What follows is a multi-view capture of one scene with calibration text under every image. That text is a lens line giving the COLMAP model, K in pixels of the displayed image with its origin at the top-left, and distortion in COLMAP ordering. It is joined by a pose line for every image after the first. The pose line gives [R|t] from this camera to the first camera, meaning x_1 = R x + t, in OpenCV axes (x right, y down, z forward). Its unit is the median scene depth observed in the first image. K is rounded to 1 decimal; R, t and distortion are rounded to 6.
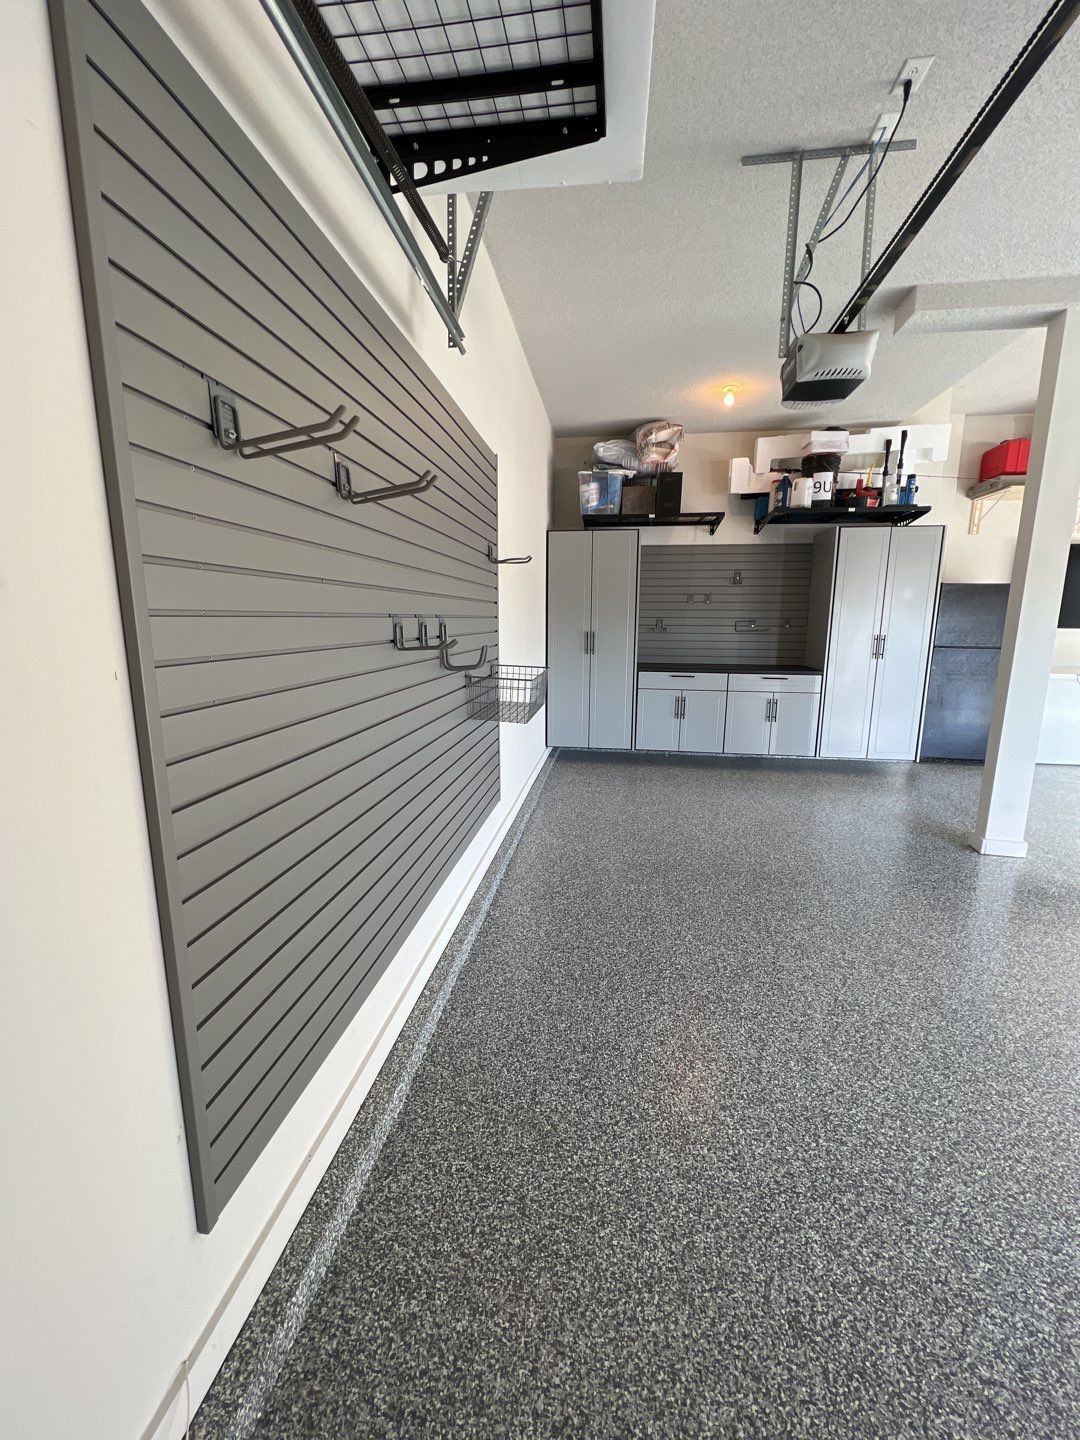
lens RADIAL K [[570.6, 0, 538.7], [0, 570.6, 717.2], [0, 0, 1]] dist [-0.000717, -0.000237]
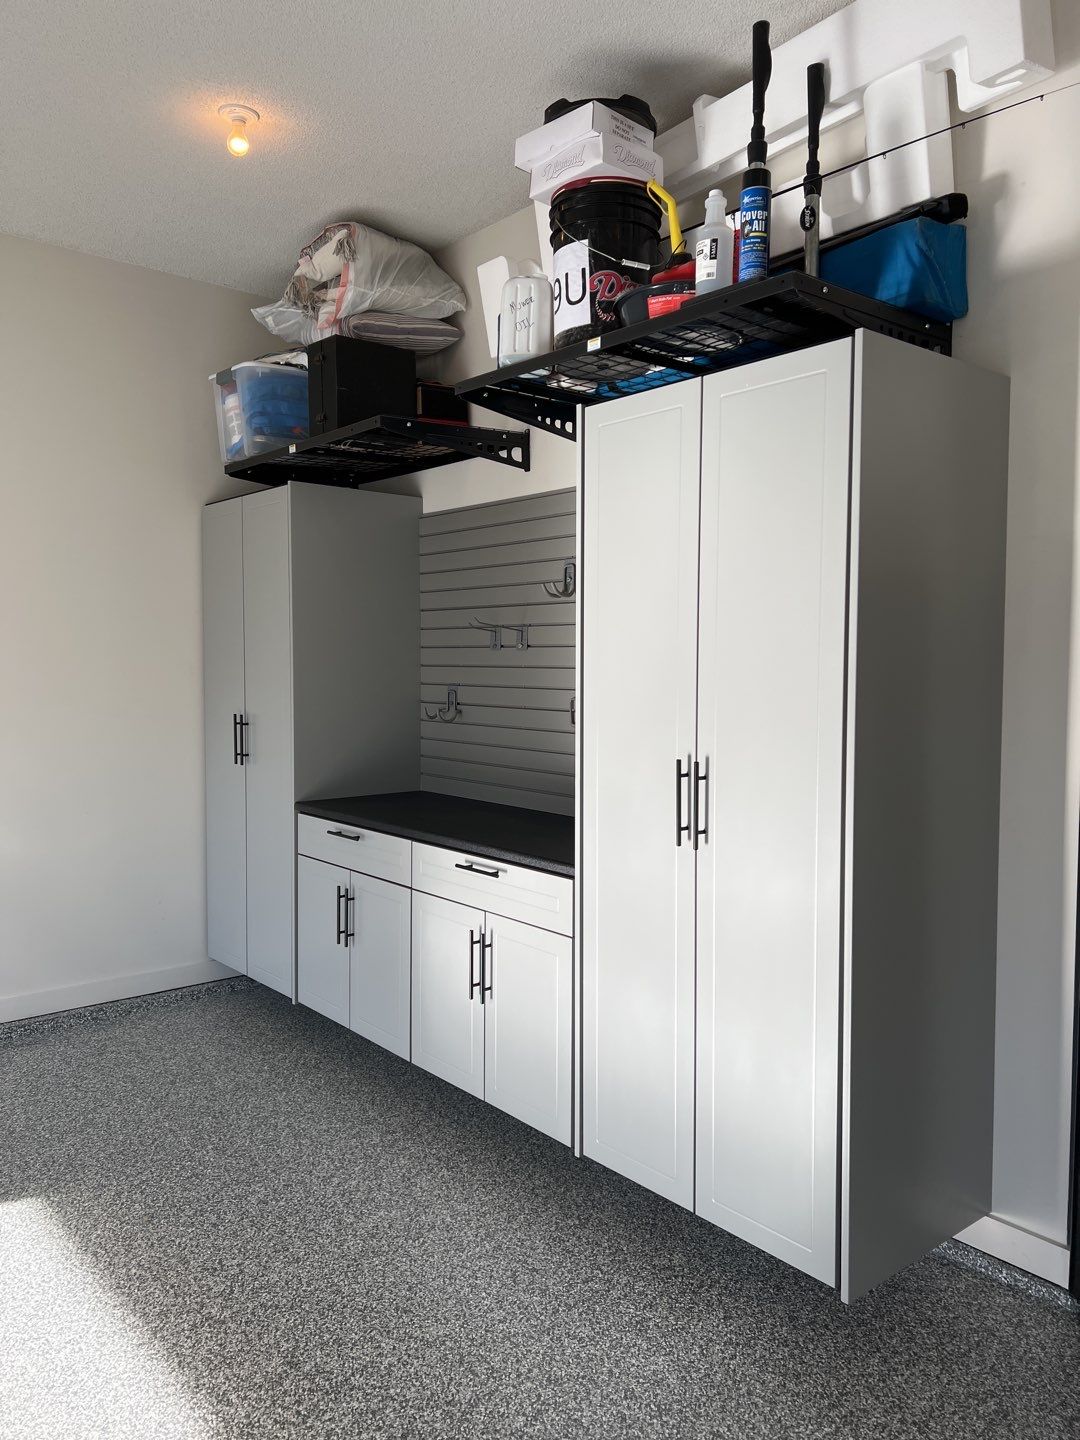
lens RADIAL K [[1066.4, 0, 536.6], [0, 1066.4, 719.3], [0, 0, 1]] dist [0.103004, -0.165709]
pose [[0.742915, 0.035025, -0.668469, 0.860047], [-0.119011, 0.989631, -0.080412, -0.109550], [0.658721, 0.139294, 0.739380, 0.547757]]
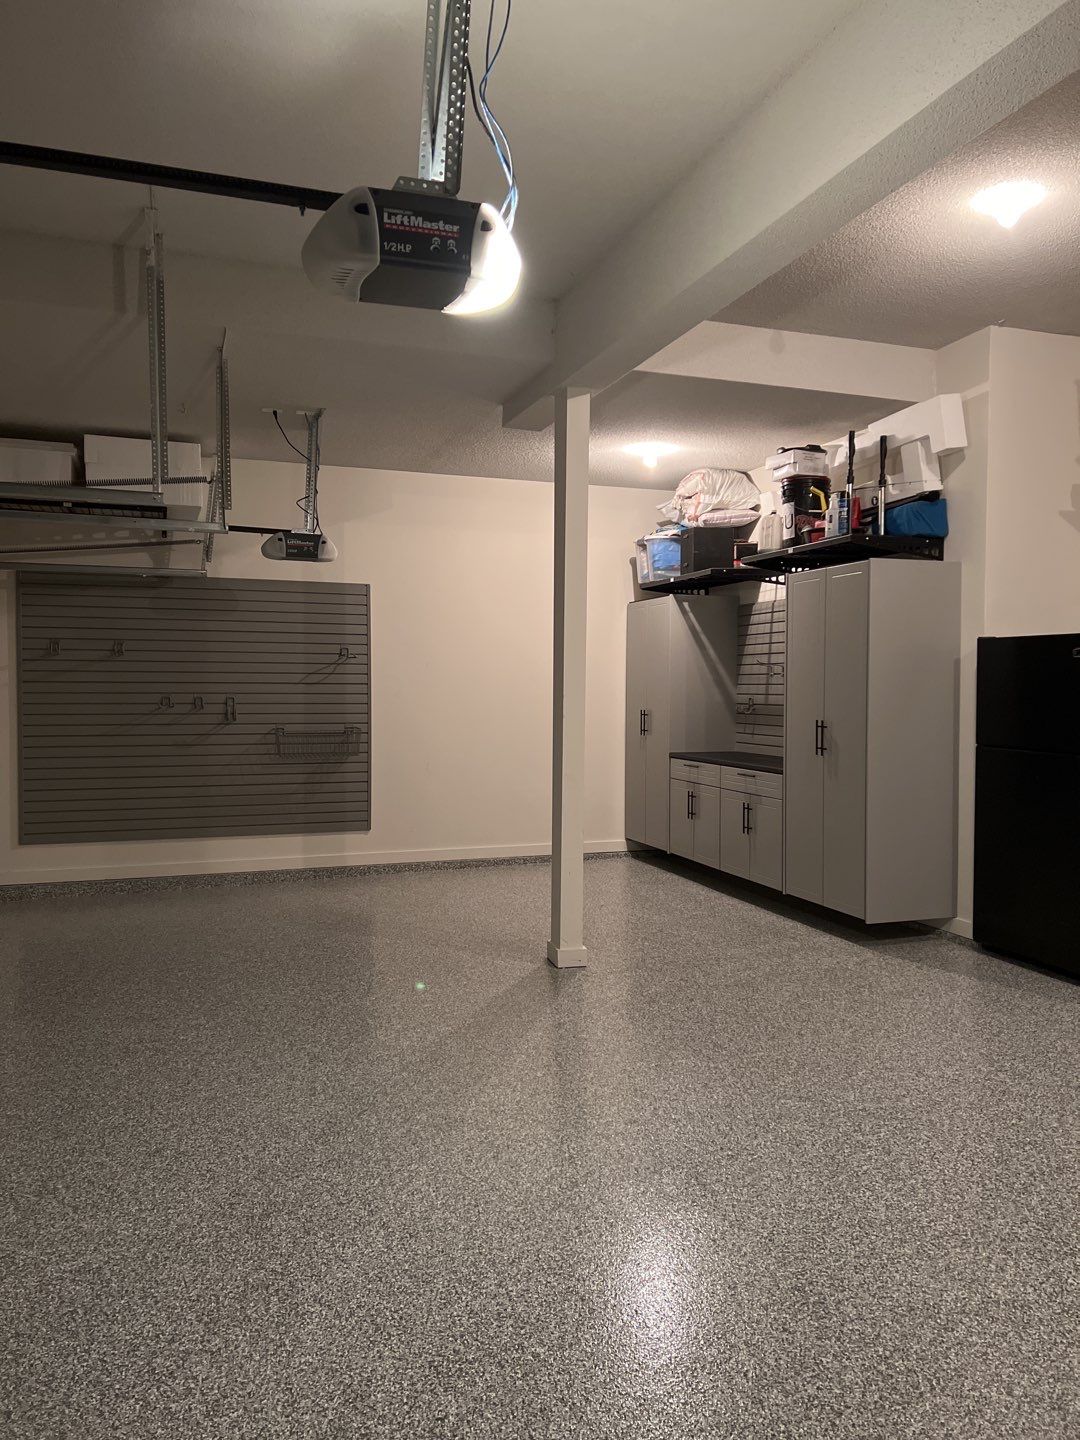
lens RADIAL K [[1066.4, 0, 536.6], [0, 1066.4, 719.3], [0, 0, 1]] dist [0.103004, -0.165709]
pose [[0.454692, 0.023572, -0.890337, 1.544045], [-0.164593, 0.984656, -0.057988, -0.012167], [0.875308, 0.172909, 0.451595, 0.112648]]
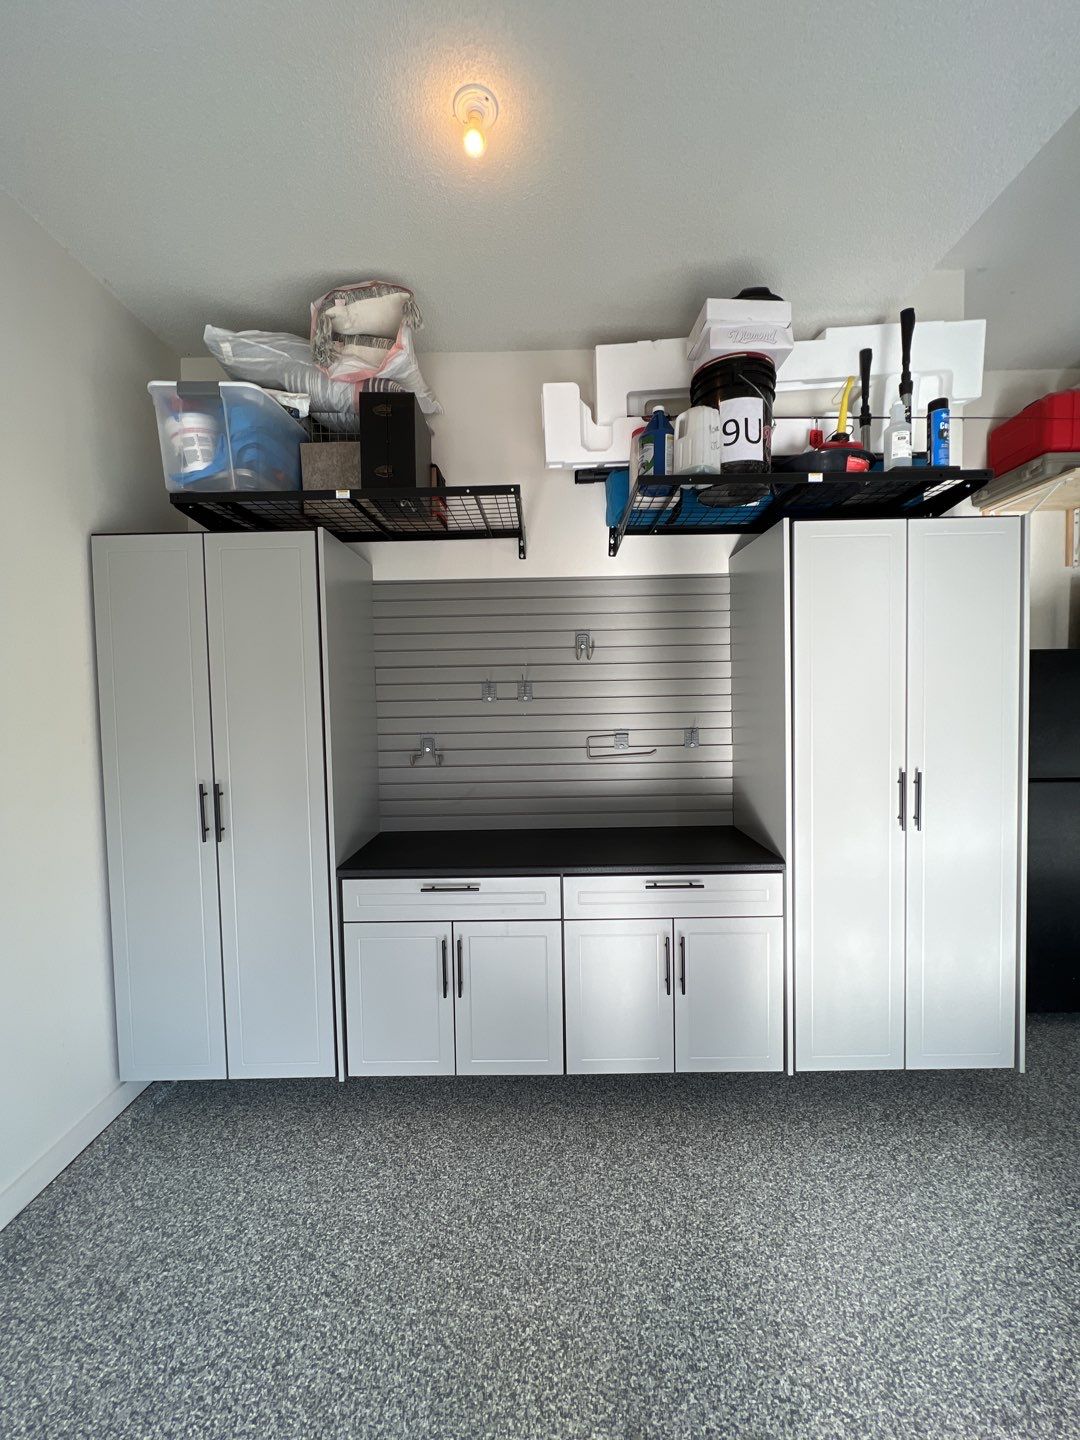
lens RADIAL K [[570.6, 0, 538.7], [0, 570.6, 717.2], [0, 0, 1]] dist [-0.000717, -0.000237]
pose [[0.990256, -0.030255, 0.135935, 0.270100], [0.048985, 0.989410, -0.136633, -0.135732], [-0.130362, 0.141961, 0.981251, 0.604110]]
